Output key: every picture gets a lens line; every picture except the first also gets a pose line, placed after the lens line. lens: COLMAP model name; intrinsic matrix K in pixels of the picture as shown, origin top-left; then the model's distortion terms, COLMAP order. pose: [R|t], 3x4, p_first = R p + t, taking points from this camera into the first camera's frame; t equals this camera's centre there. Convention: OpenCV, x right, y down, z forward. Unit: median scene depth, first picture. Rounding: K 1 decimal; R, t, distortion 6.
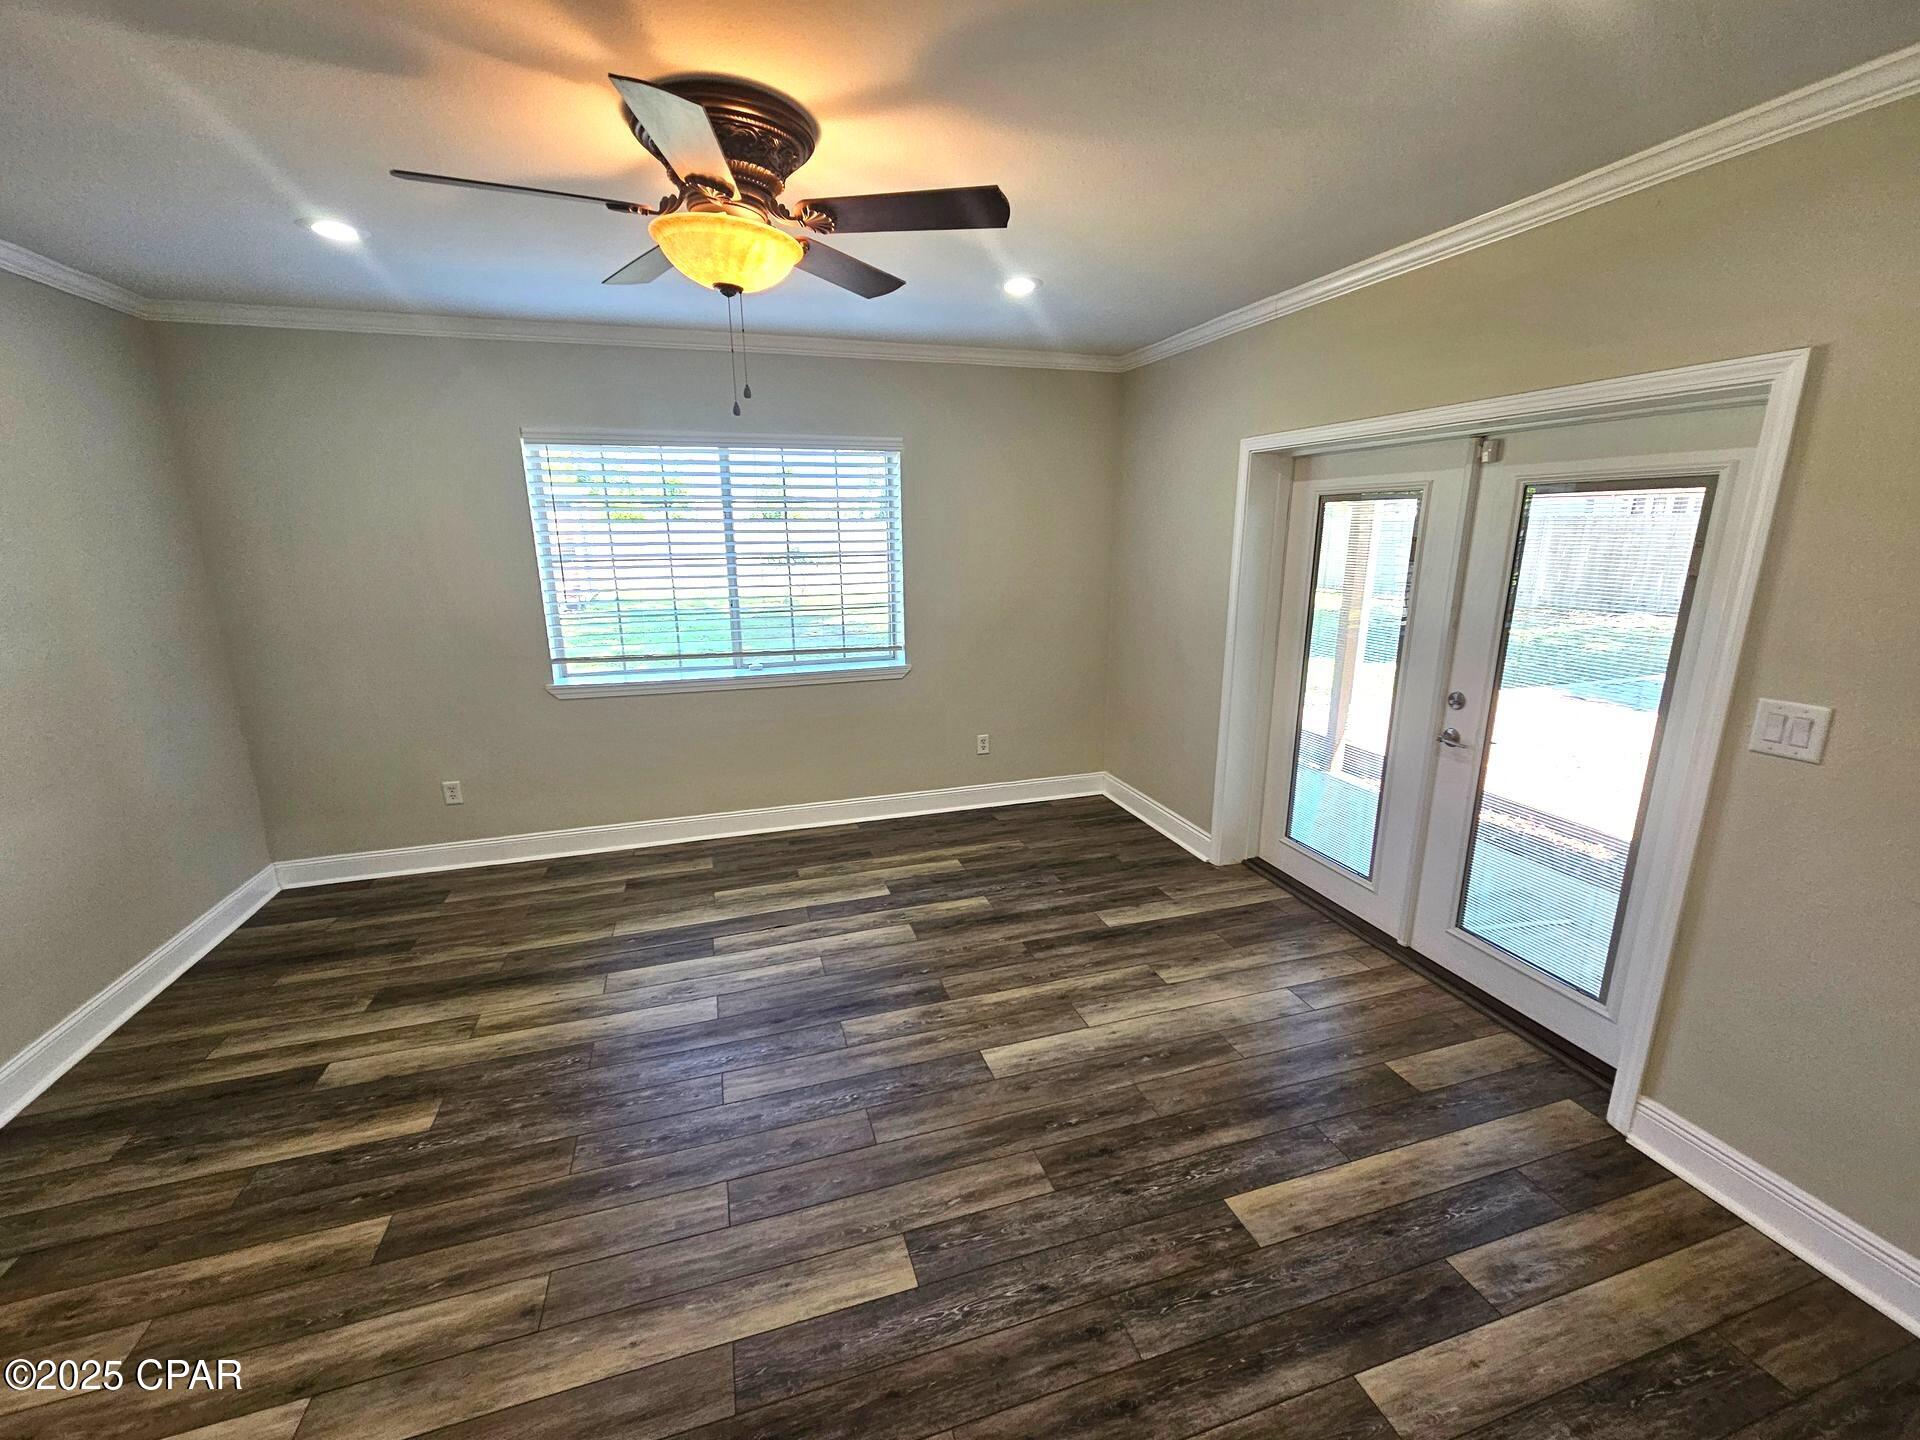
lens RADIAL K [[789.9, 0, 954.7], [0, 789.9, 717.1], [0, 0, 1]] dist [0.001478, 0.000362]
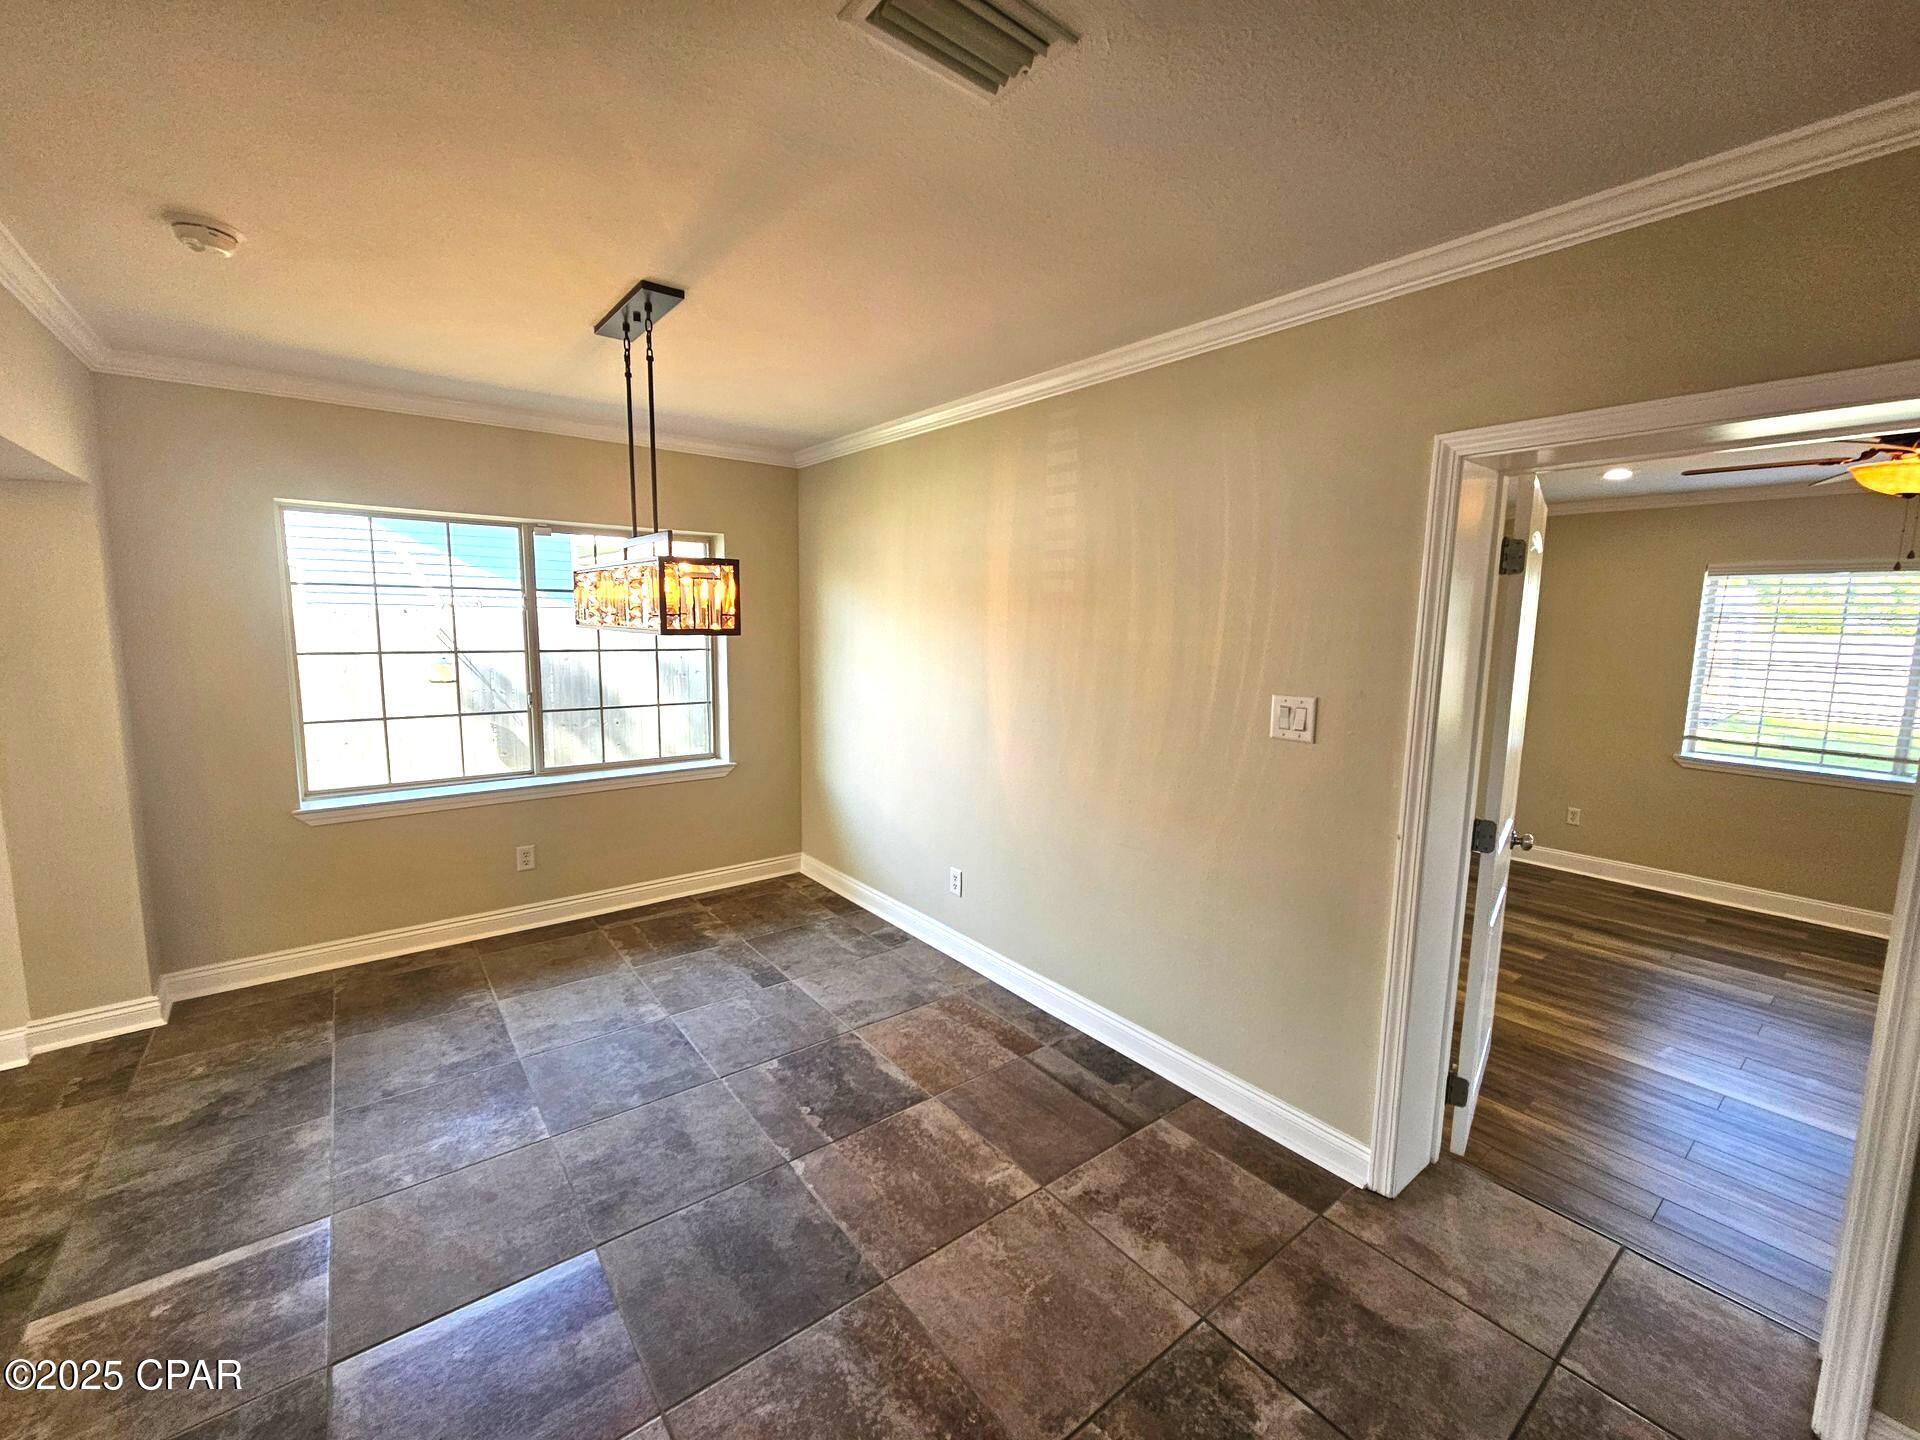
lens RADIAL K [[789.9, 0, 954.7], [0, 789.9, 717.1], [0, 0, 1]] dist [0.001478, 0.000362]
pose [[0.351208, 0.125661, -0.927827, 0.419406], [-0.238872, 0.970186, 0.040979, 0.202178], [0.905314, 0.207239, 0.370754, -0.885776]]
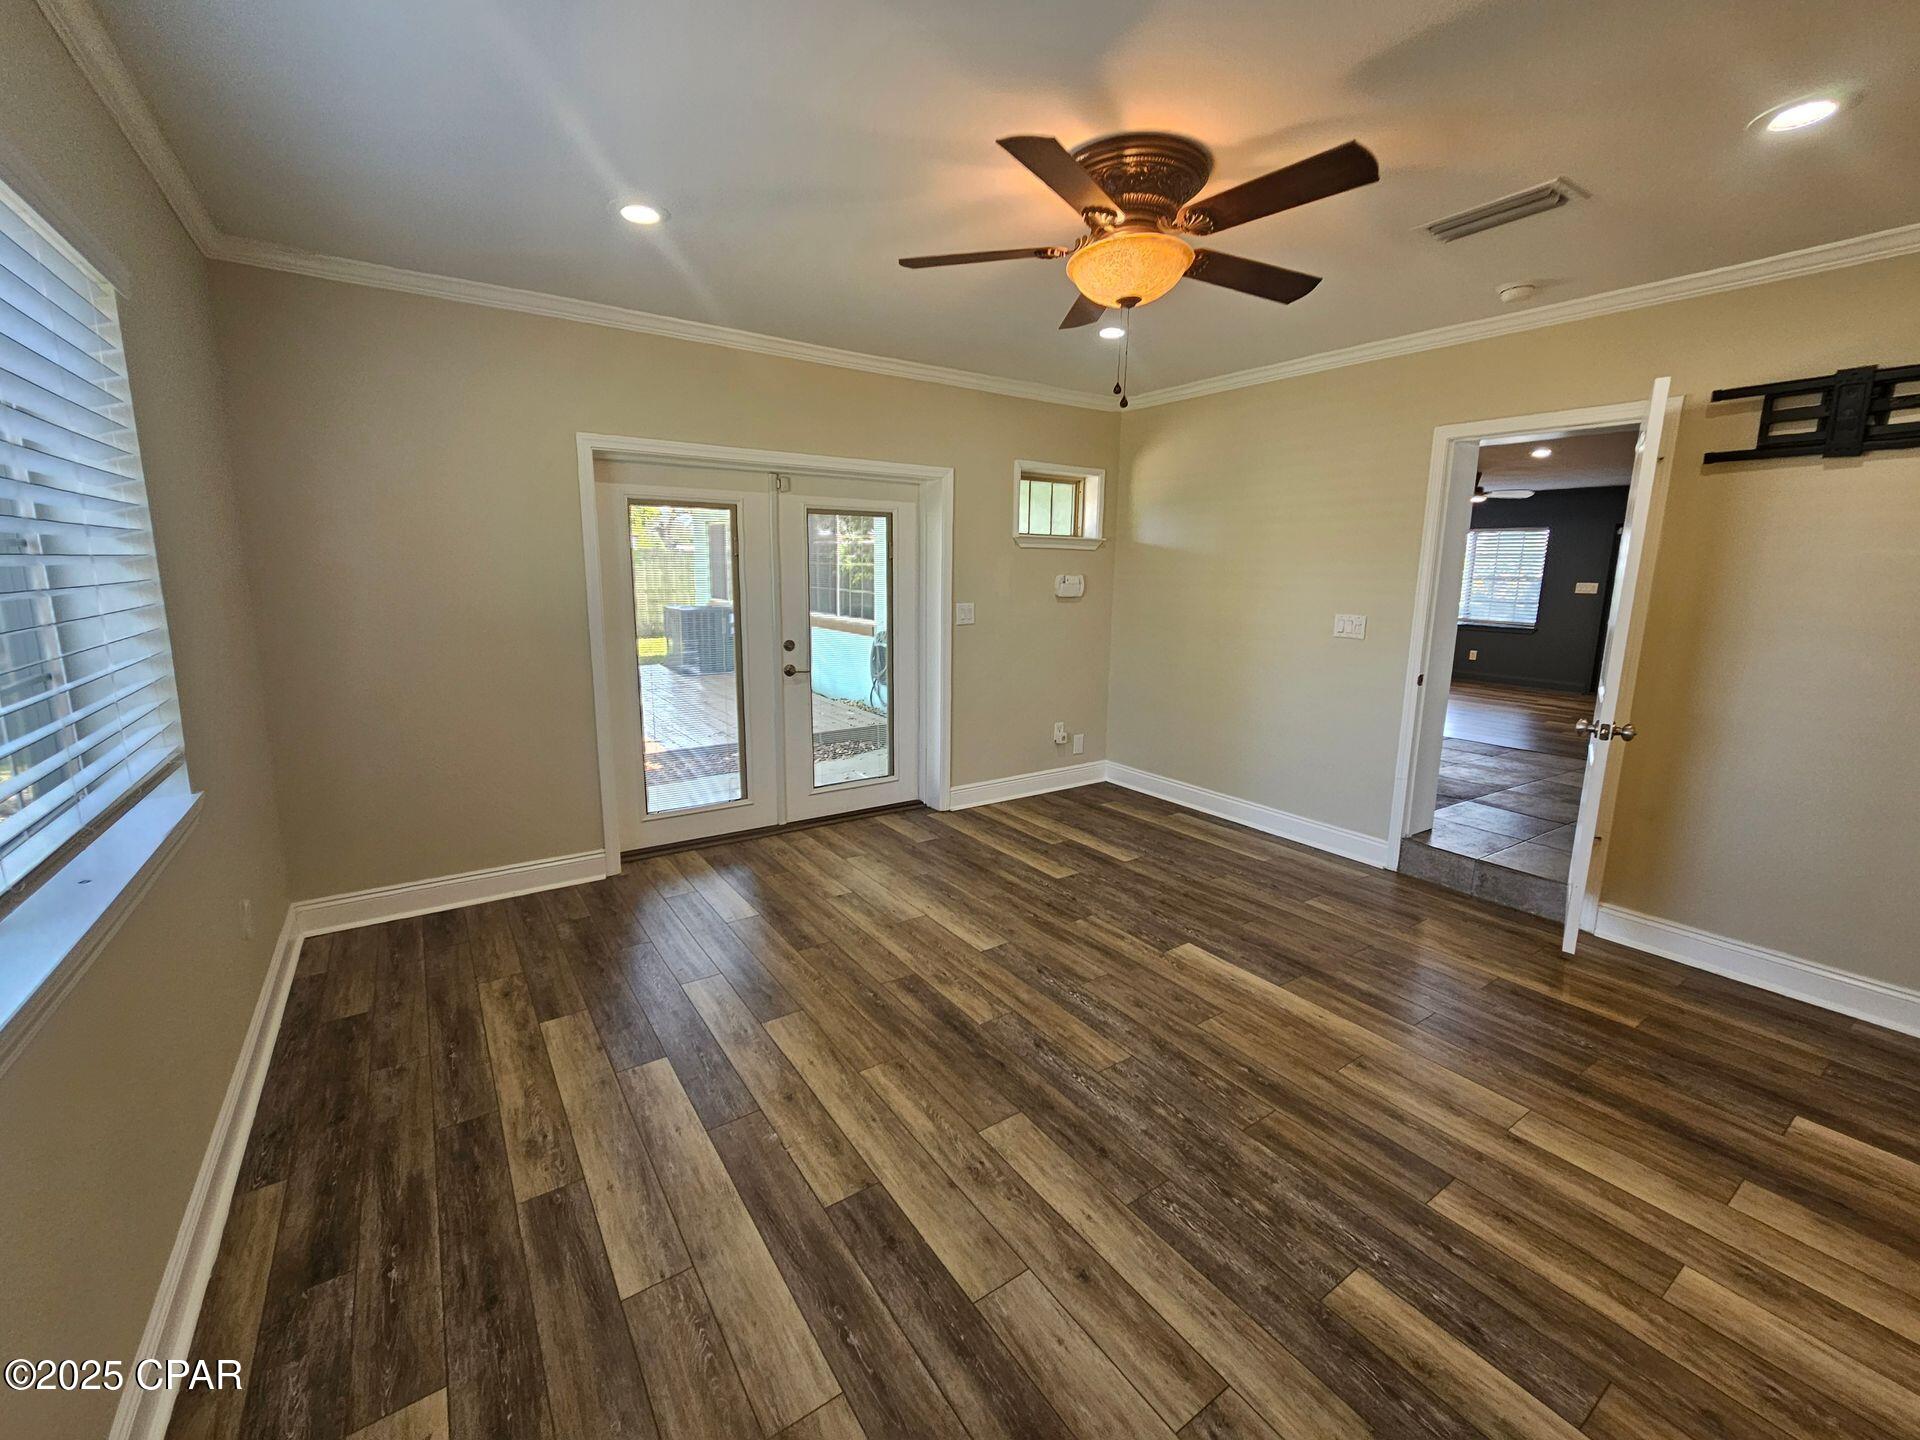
lens RADIAL K [[789.9, 0, 954.7], [0, 789.9, 717.1], [0, 0, 1]] dist [0.001478, 0.000362]
pose [[-0.280984, -0.177626, 0.943131, -1.037923], [0.218691, 0.945018, 0.243135, -0.217784], [-0.934463, 0.274572, -0.226690, 1.224543]]
